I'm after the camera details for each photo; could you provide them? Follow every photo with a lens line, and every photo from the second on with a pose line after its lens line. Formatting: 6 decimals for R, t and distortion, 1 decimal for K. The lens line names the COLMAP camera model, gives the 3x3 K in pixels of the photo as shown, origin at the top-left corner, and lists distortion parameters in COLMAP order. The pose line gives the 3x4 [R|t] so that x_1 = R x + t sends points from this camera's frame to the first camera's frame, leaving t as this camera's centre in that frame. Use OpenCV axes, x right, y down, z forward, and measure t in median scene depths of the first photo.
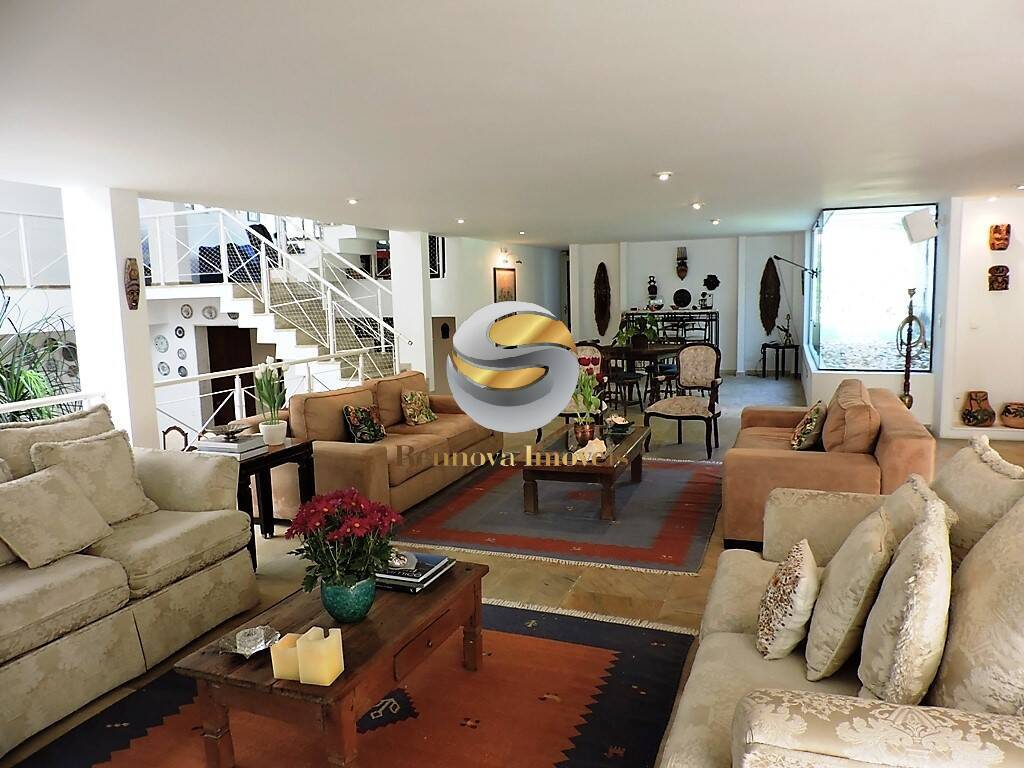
lens RADIAL K [[736.3, 0, 512.0], [0, 736.3, 384.0], [0, 0, 1]] dist [-0.010686, -0.001179]
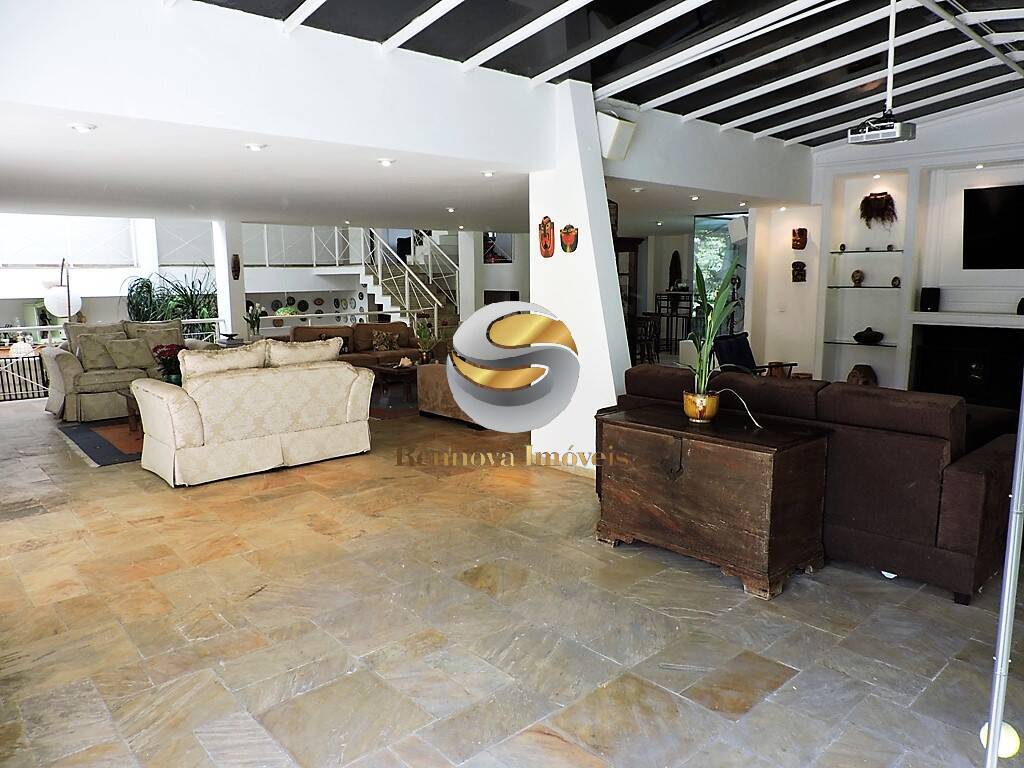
lens RADIAL K [[736.3, 0, 512.0], [0, 736.3, 384.0], [0, 0, 1]] dist [-0.010686, -0.001179]
pose [[0.882043, 0.089438, -0.462602, 0.634743], [-0.076031, 0.995969, 0.047591, 0.017792], [0.464994, -0.006805, 0.885288, -0.255380]]
